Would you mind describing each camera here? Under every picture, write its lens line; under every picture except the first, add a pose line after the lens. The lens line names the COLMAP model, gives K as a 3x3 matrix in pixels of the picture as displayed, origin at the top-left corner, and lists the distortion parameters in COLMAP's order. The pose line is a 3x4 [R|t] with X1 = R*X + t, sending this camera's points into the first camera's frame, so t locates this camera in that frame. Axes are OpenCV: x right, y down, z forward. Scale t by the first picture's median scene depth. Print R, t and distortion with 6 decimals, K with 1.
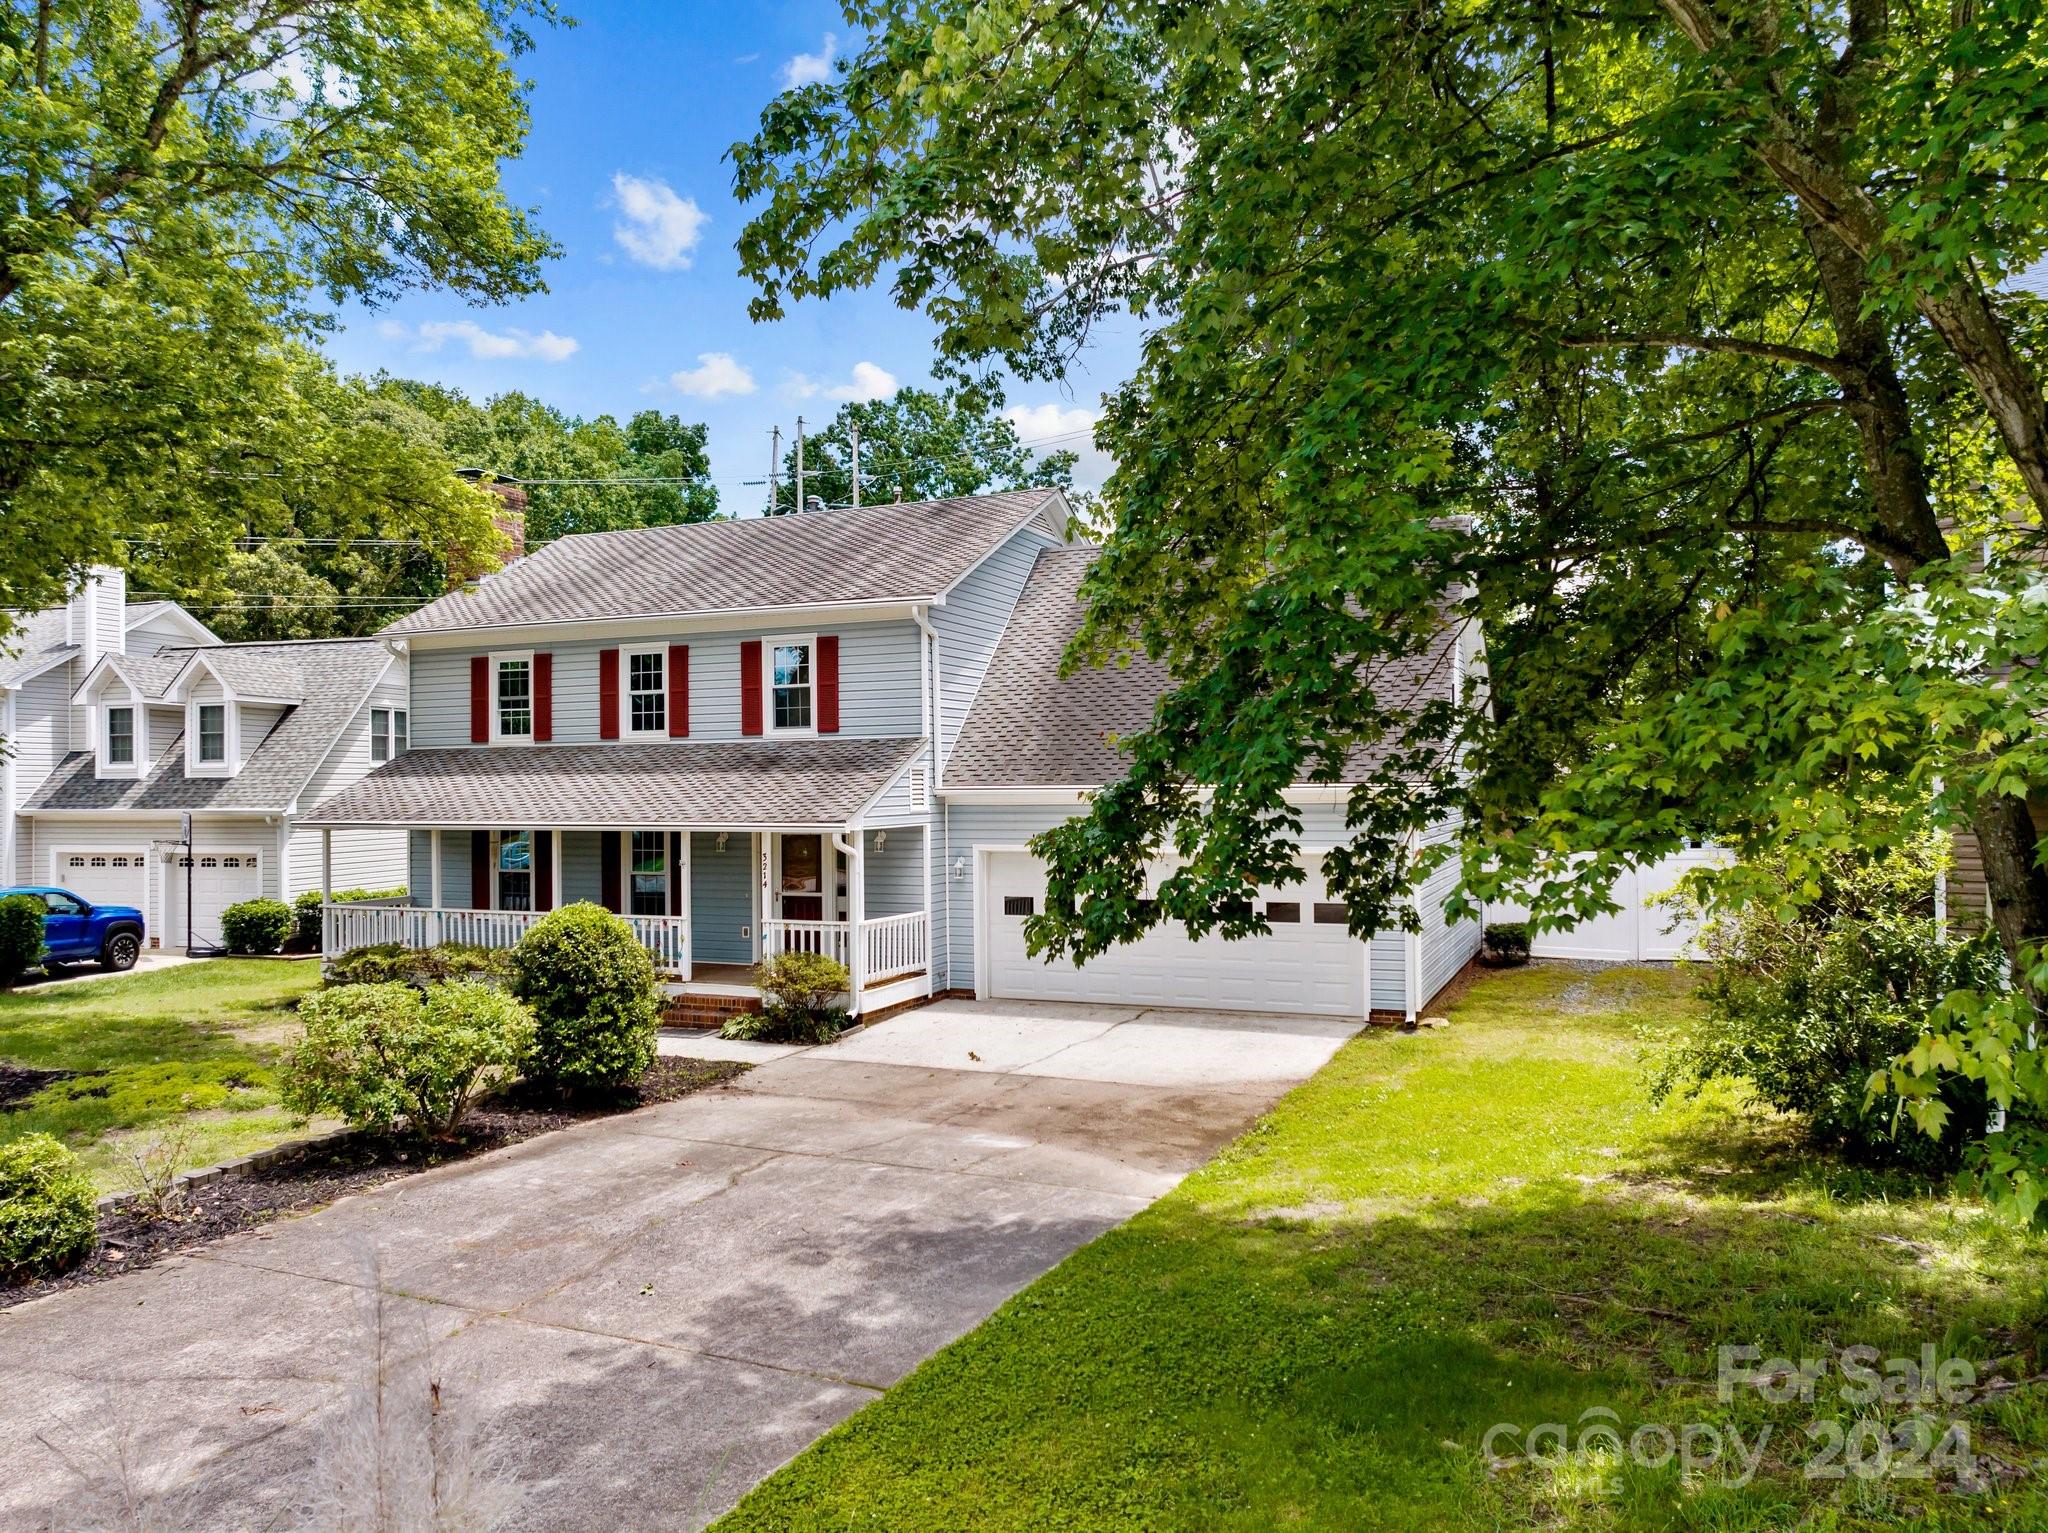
lens RADIAL K [[1435.0, 0, 1024.0], [0, 1435.0, 766.5], [0, 0, 1]] dist [-0.036328, -0.003185]
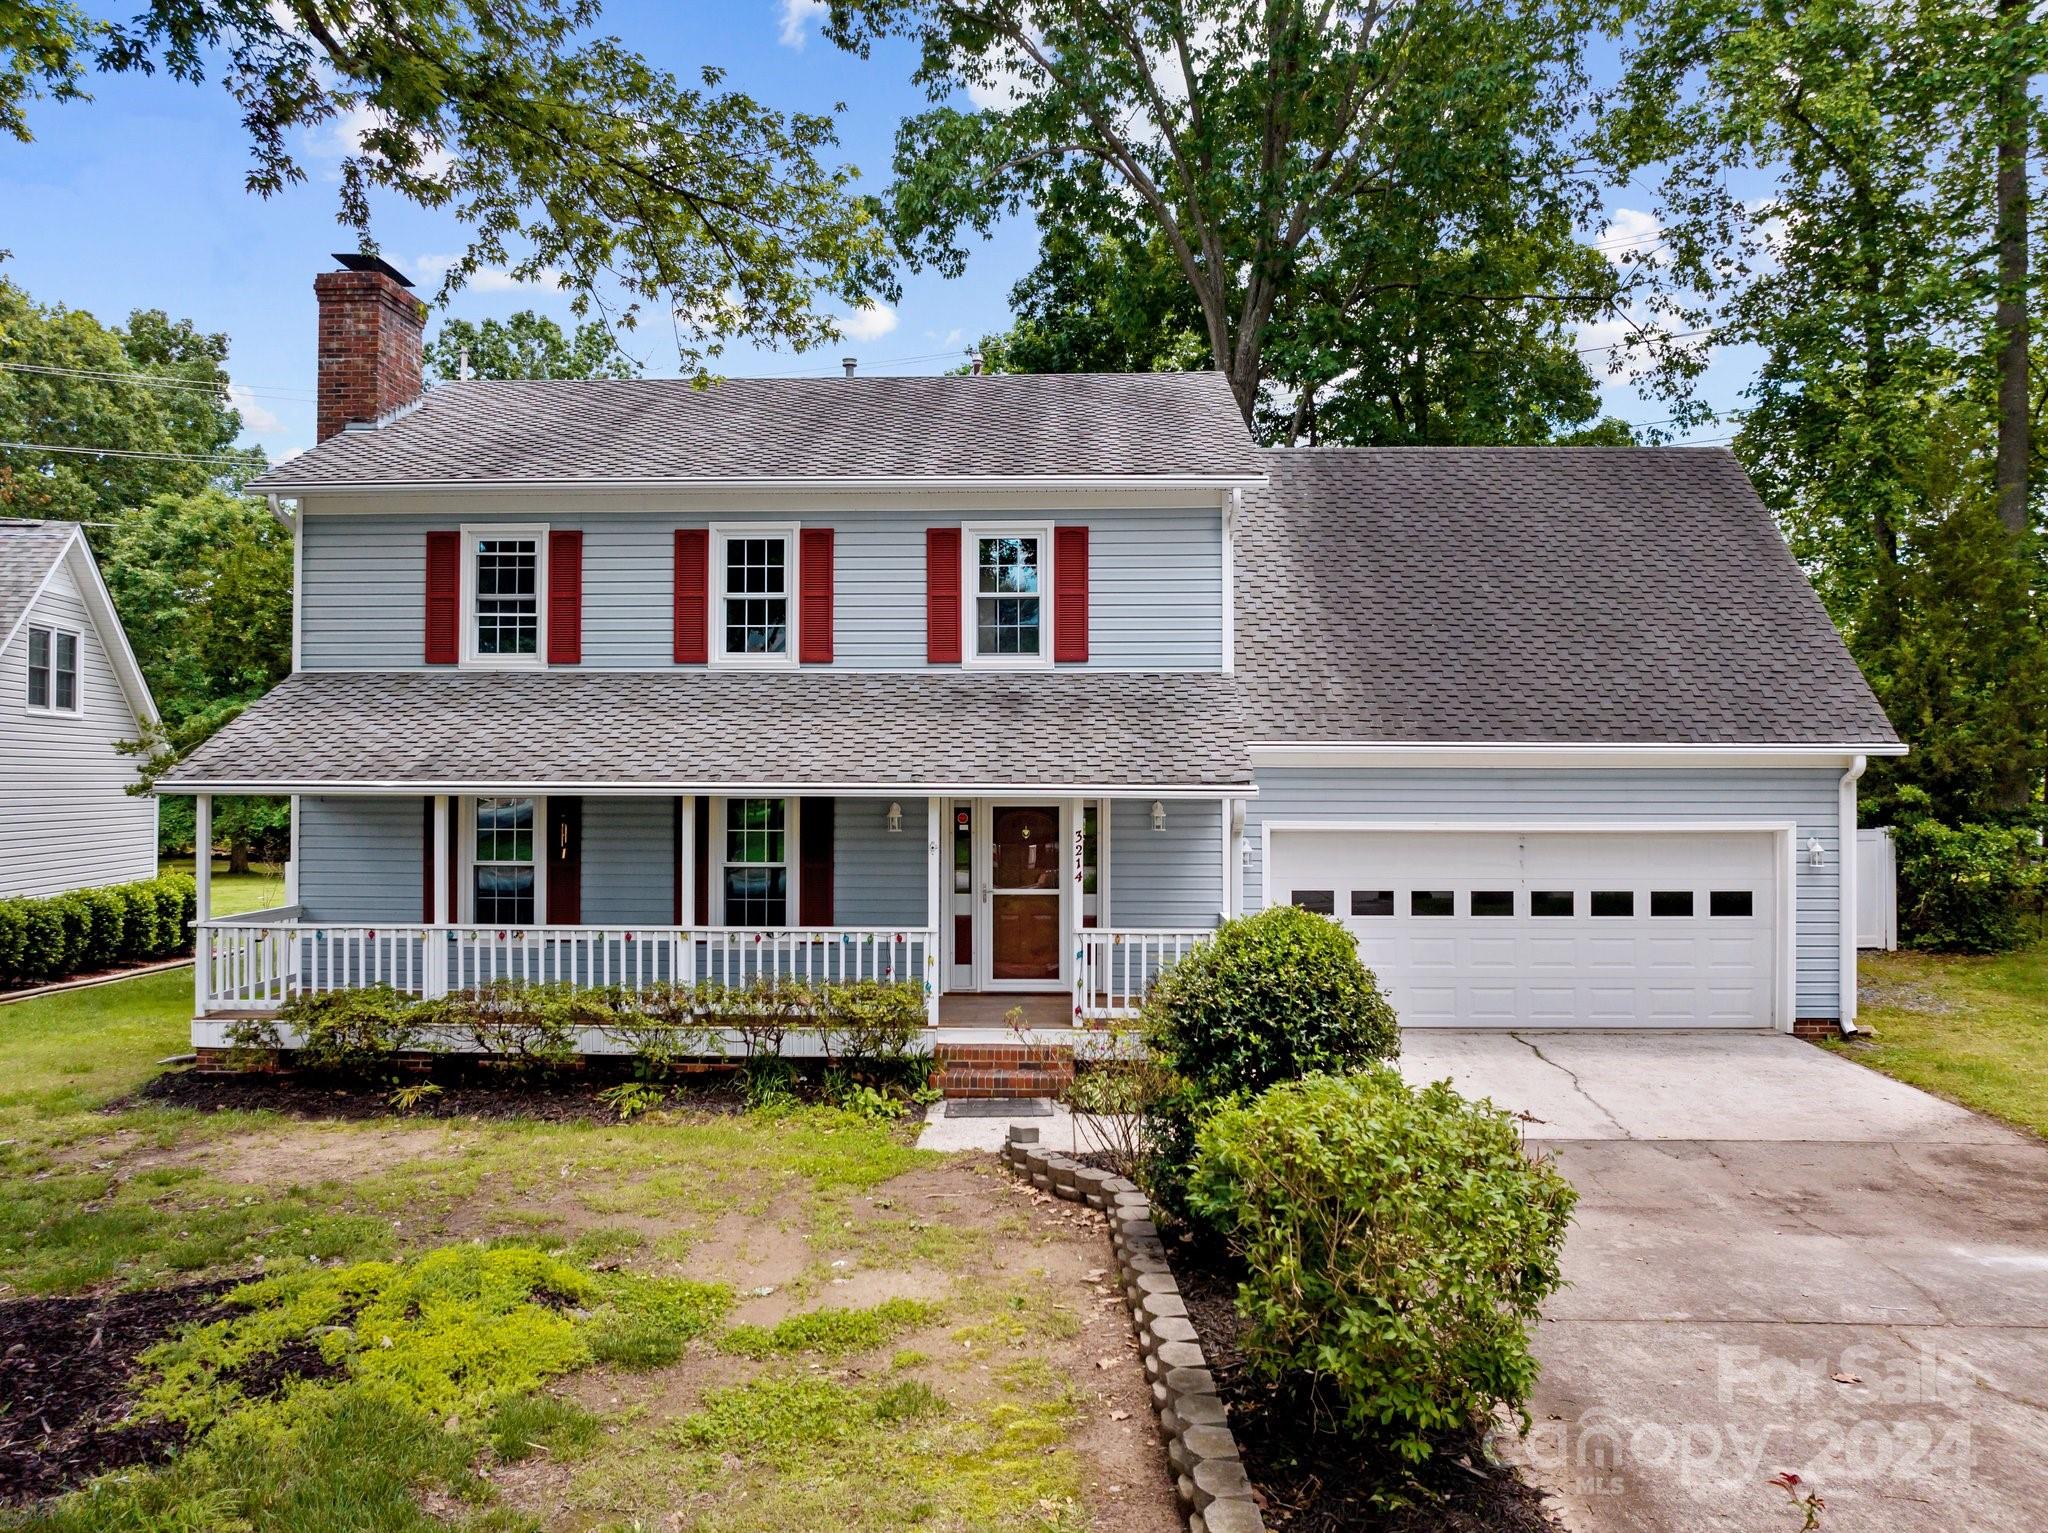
lens RADIAL K [[1435.0, 0, 1024.0], [0, 1435.0, 766.5], [0, 0, 1]] dist [-0.036328, -0.003185]
pose [[0.933688, 0.015881, 0.357735, -0.384973], [-0.016172, 0.999867, -0.002178, 0.027629], [-0.357722, -0.003752, 0.933821, 0.327687]]
